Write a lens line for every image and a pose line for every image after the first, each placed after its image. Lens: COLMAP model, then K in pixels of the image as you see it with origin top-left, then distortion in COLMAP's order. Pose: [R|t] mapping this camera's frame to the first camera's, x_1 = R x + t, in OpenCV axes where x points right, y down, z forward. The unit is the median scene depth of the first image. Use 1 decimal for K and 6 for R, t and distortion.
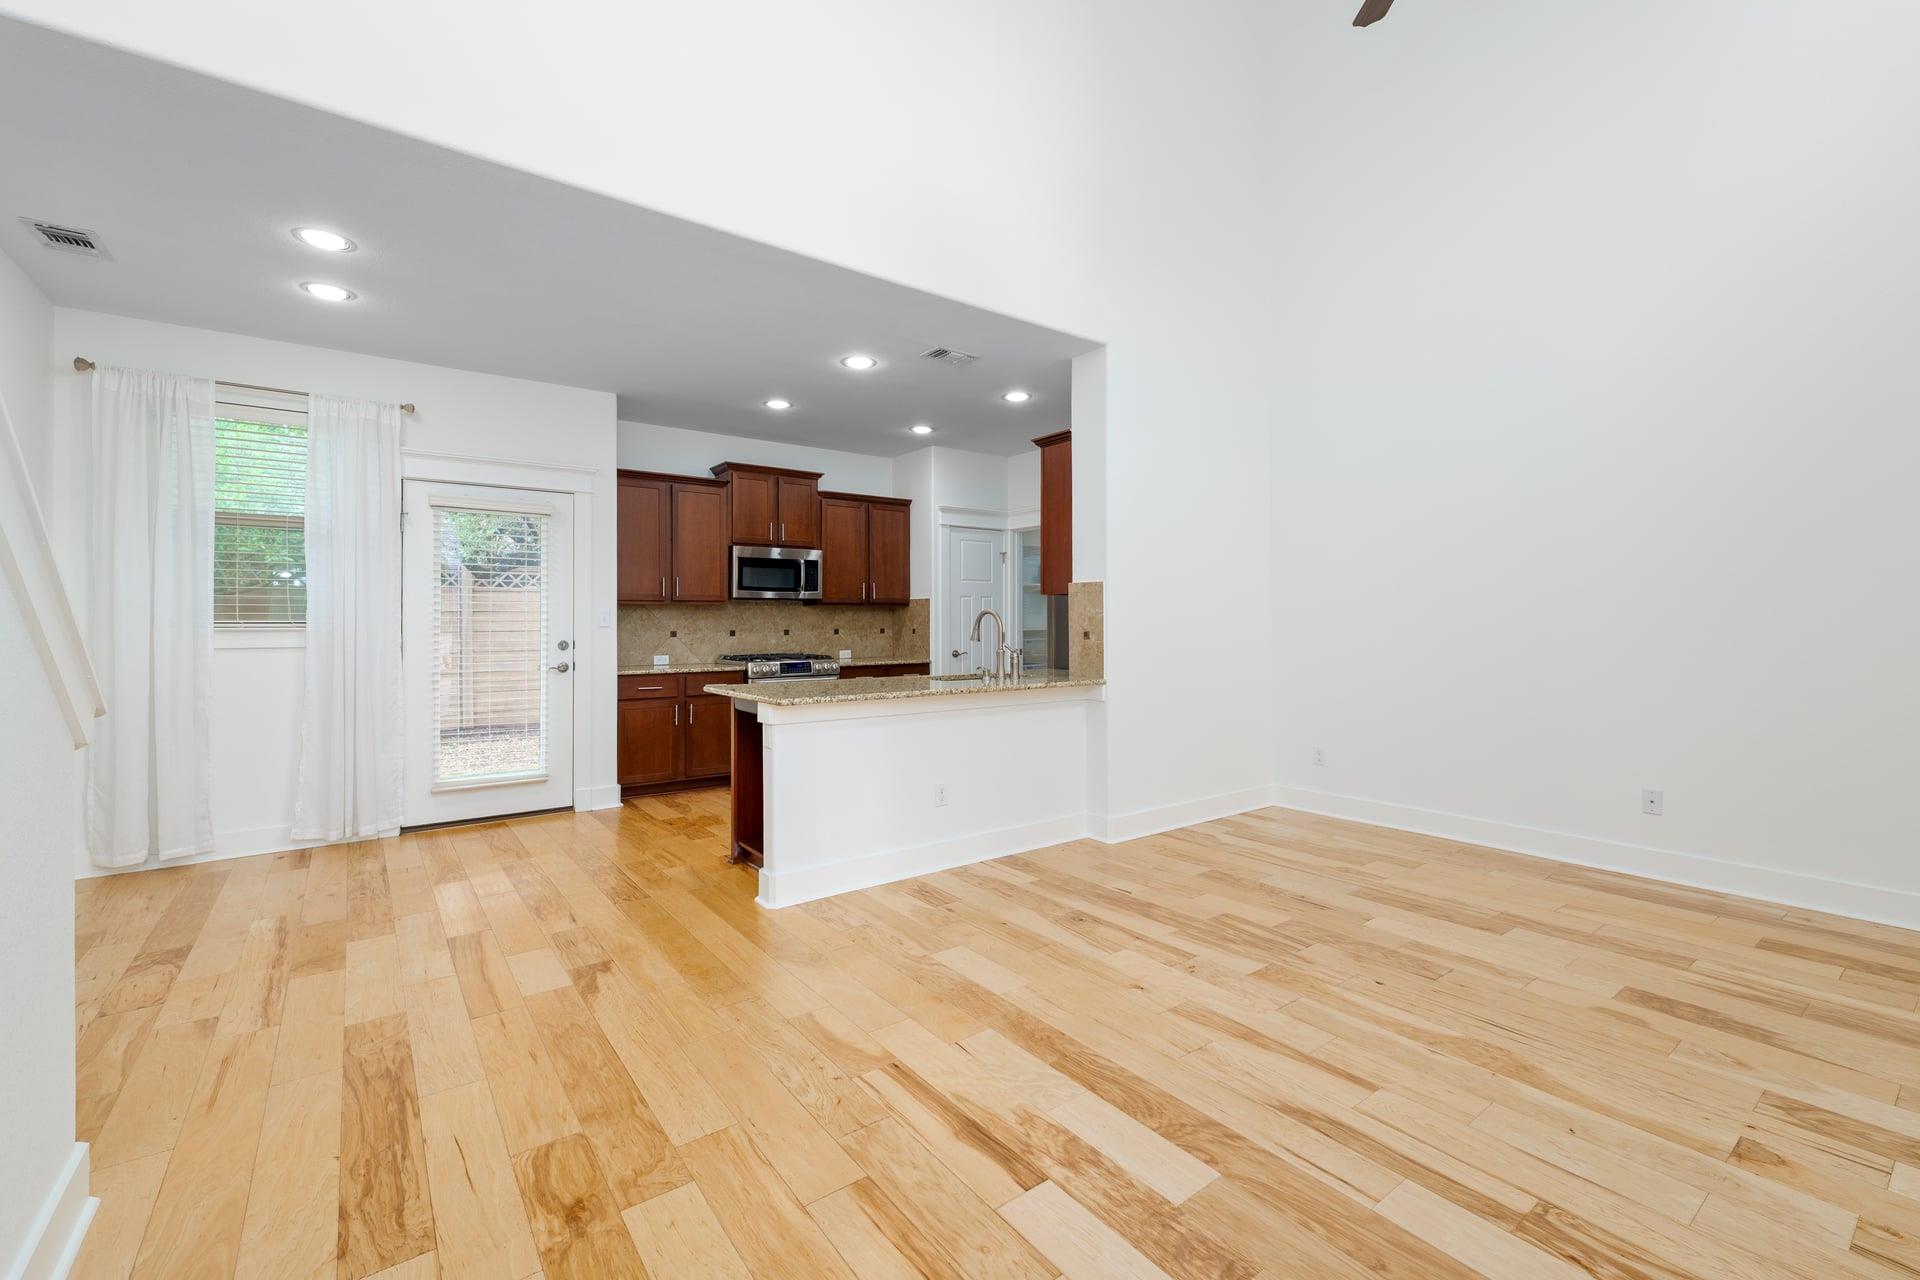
lens RADIAL K [[810.8, 0, 973.8], [0, 810.8, 618.4], [0, 0, 1]] dist [-0.000194, -0.000263]
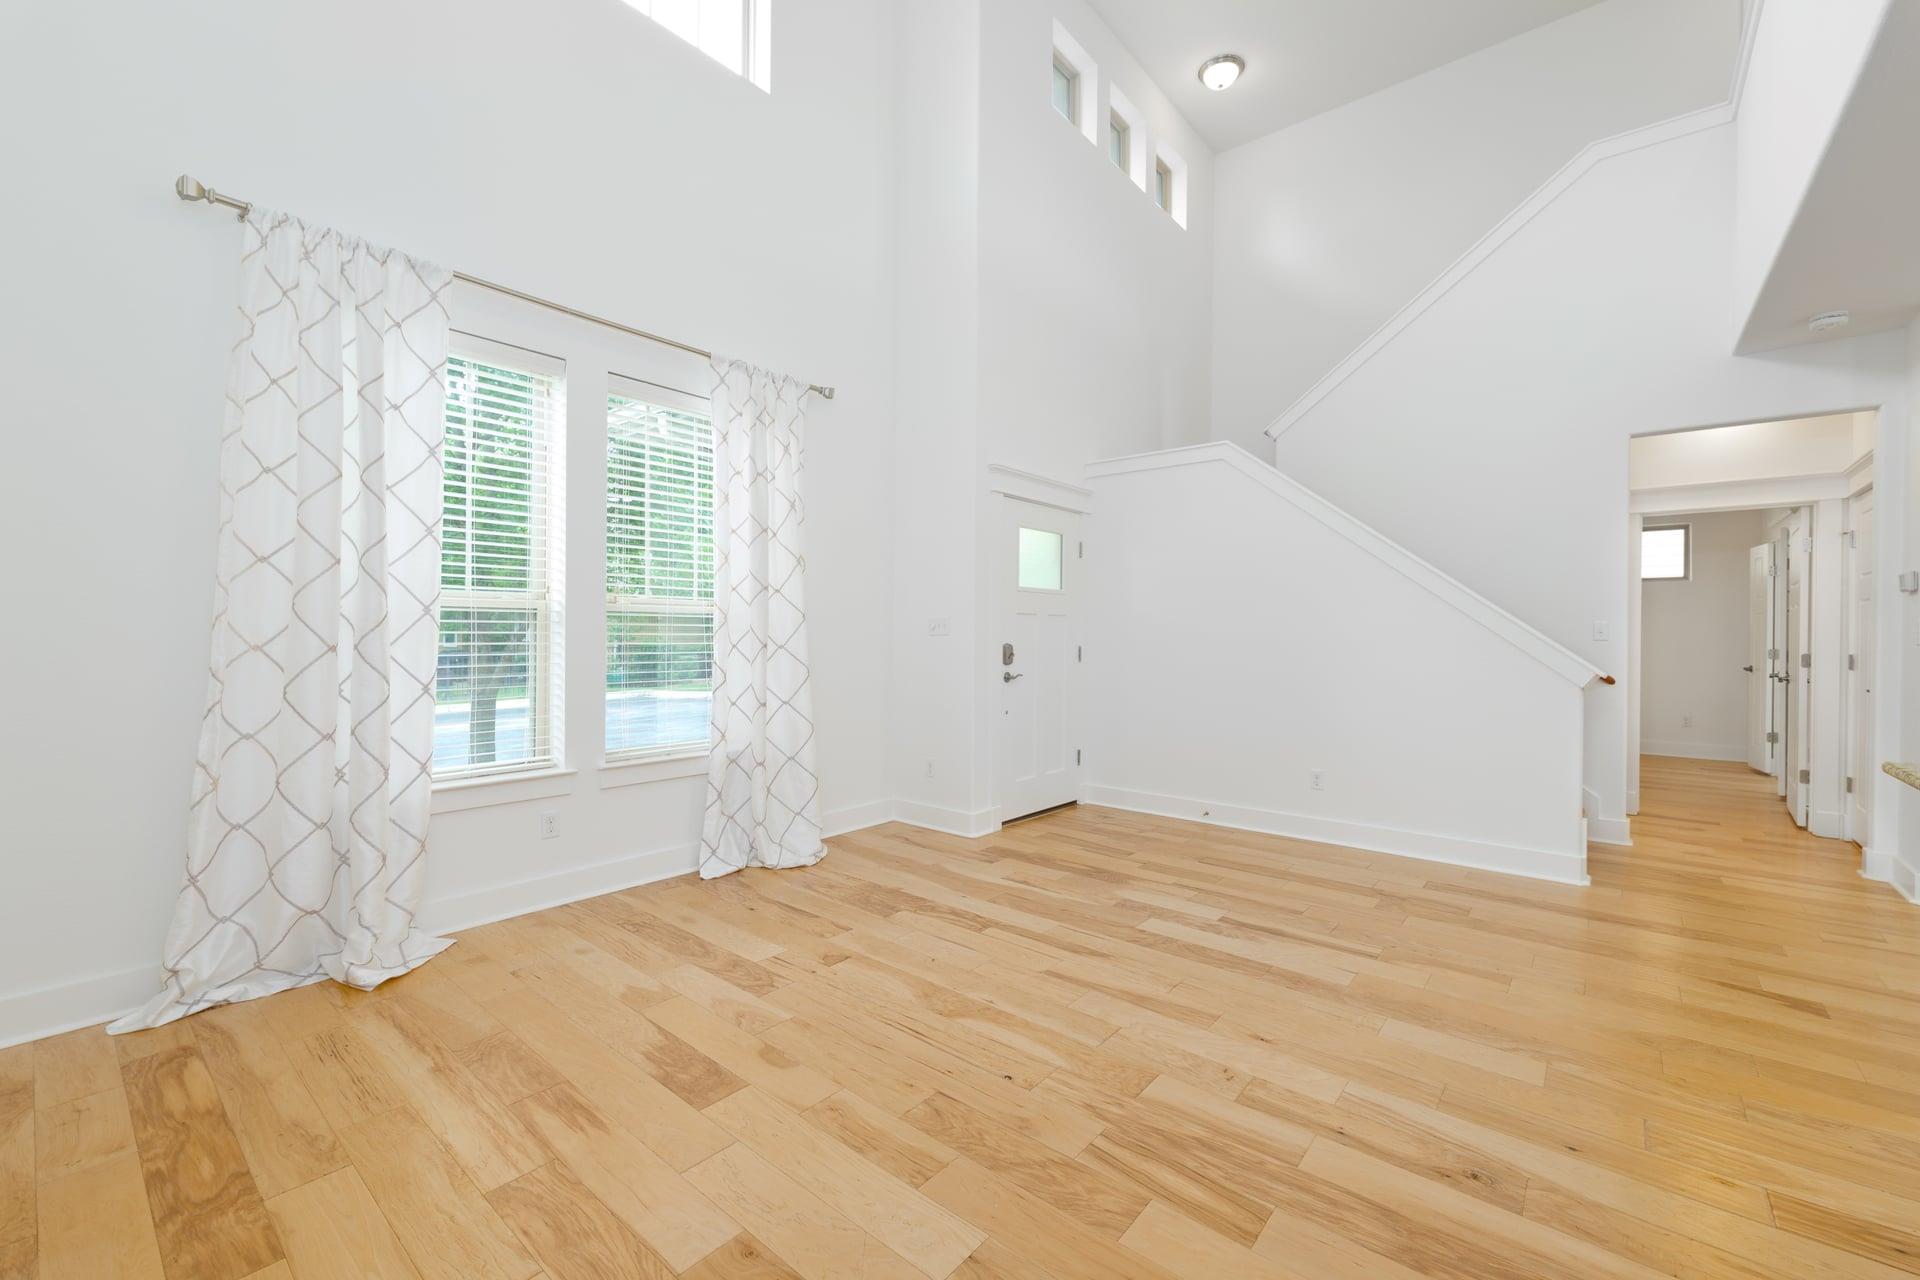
lens RADIAL K [[782.3, 0, 961.2], [0, 782.3, 637.2], [0, 0, 1]] dist [0.002132, -0.000339]
pose [[-0.975661, -0.001858, -0.219278, 0.725265], [-0.002814, 0.999988, 0.004048, 0.002613], [0.219268, 0.004567, -0.975654, 1.768520]]
